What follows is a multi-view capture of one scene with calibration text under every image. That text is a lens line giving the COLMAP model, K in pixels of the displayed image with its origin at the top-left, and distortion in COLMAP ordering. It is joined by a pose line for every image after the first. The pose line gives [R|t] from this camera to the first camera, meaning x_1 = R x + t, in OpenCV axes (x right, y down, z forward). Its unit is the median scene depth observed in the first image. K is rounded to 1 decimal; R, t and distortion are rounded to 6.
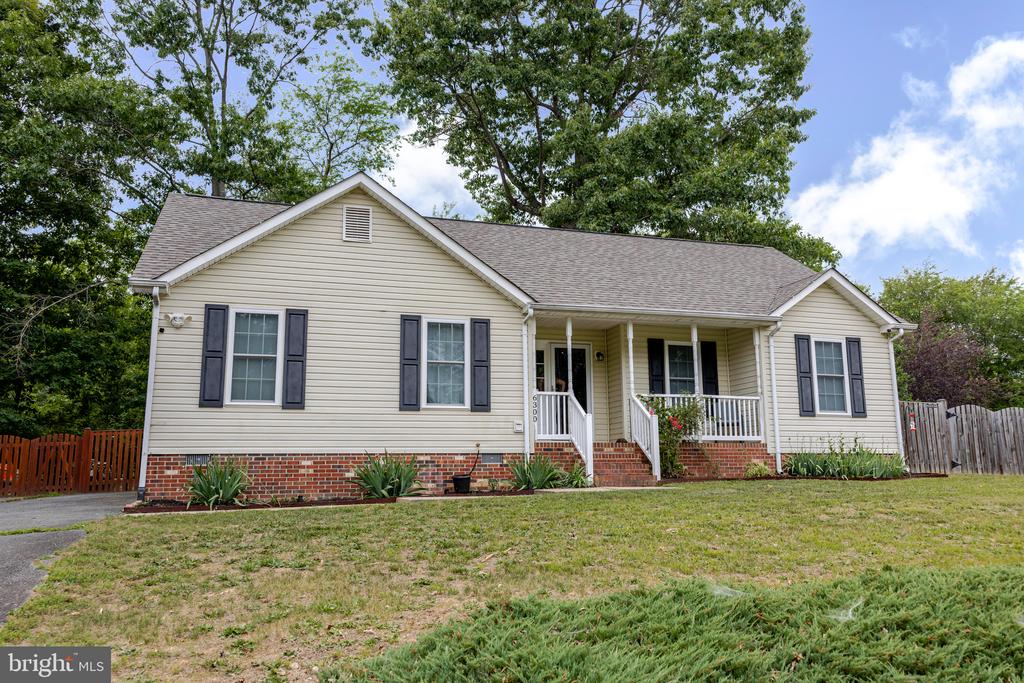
lens RADIAL K [[810.0, 0, 513.6], [0, 810.0, 331.8], [0, 0, 1]] dist [0.006616, 0.008360]
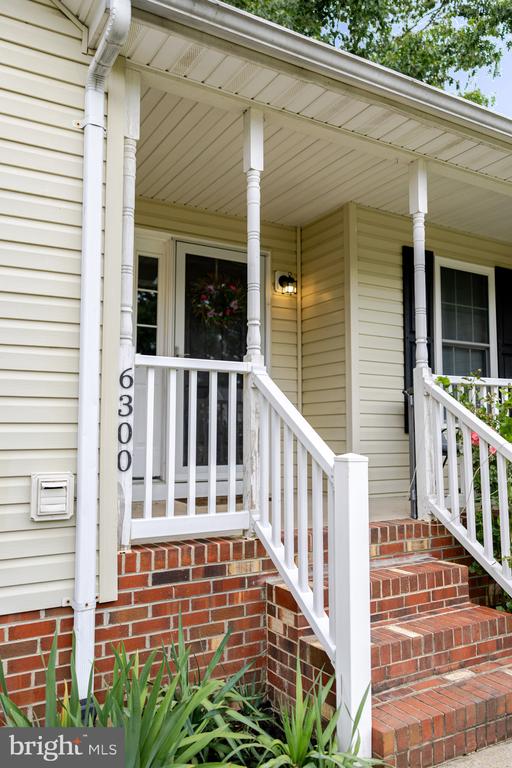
lens RADIAL K [[607.5, 0, 251.9], [0, 607.5, 376.4], [0, 0, 1]] dist [0.006616, 0.008360]
pose [[0.976191, 0.033314, 0.214340, 0.023228], [-0.052261, 0.995149, 0.083346, 0.061651], [-0.210524, -0.092563, 0.973197, 0.790051]]
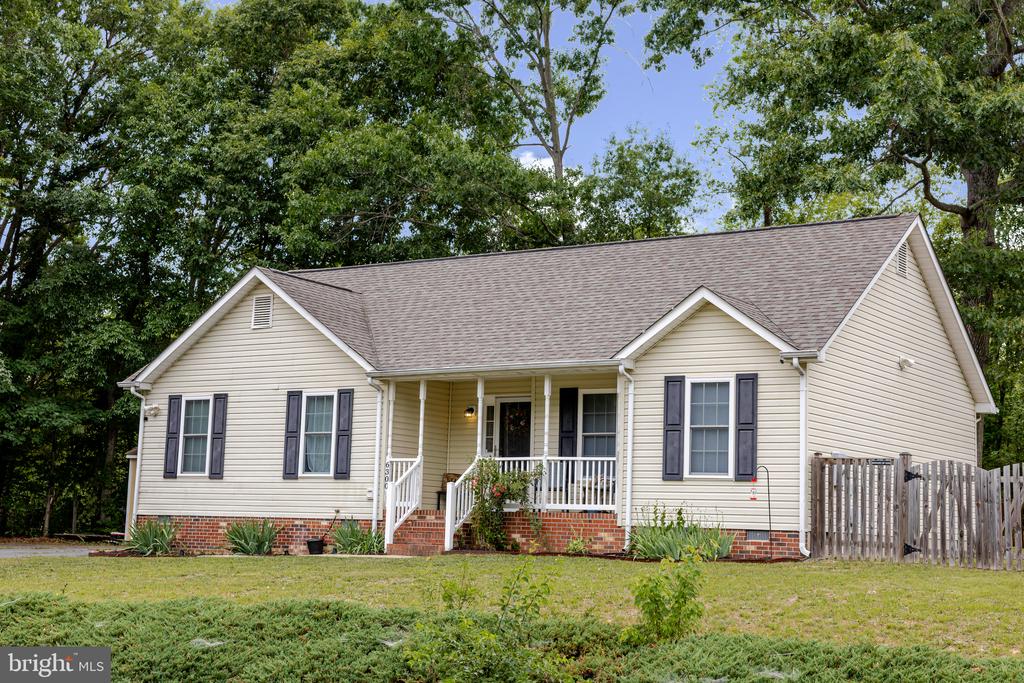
lens RADIAL K [[1502.4, 0, 516.9], [0, 1502.4, 334.6], [0, 0, 1]] dist [0.030254, 0.000000]
pose [[0.623575, -0.073170, -0.778332, 1.557398], [0.106537, 0.994276, -0.008116, -0.045344], [0.774471, -0.077860, 0.627800, -0.028126]]
